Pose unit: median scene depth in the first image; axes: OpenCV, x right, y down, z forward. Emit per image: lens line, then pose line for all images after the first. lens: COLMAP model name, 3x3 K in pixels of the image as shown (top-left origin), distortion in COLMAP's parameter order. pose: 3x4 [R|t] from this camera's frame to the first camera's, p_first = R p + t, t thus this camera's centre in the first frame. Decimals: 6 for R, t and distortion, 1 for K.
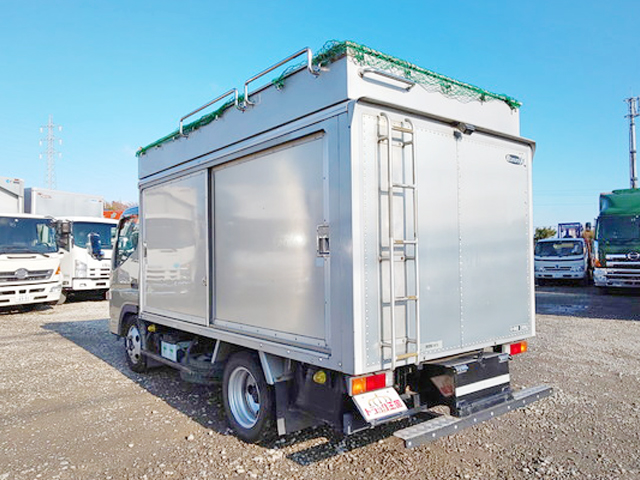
lens RADIAL K [[460.6, 0, 320.0], [0, 460.6, 240.0], [0, 0, 1]] dist [-0.002016, -0.000519]
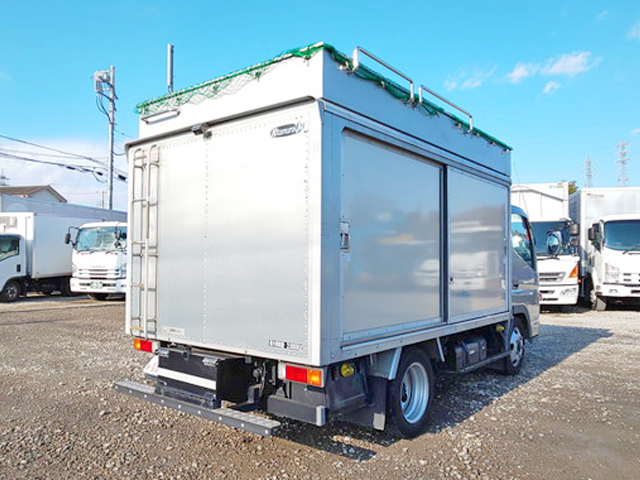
lens RADIAL K [[506.8, 0, 320.0], [0, 506.8, 240.0], [0, 0, 1]] dist [-0.001433, 0.000523]
pose [[0.254940, -0.032166, -0.966422, 0.340713], [0.026890, 0.999296, -0.026166, 0.009844], [0.966583, -0.019316, 0.255626, 0.223628]]
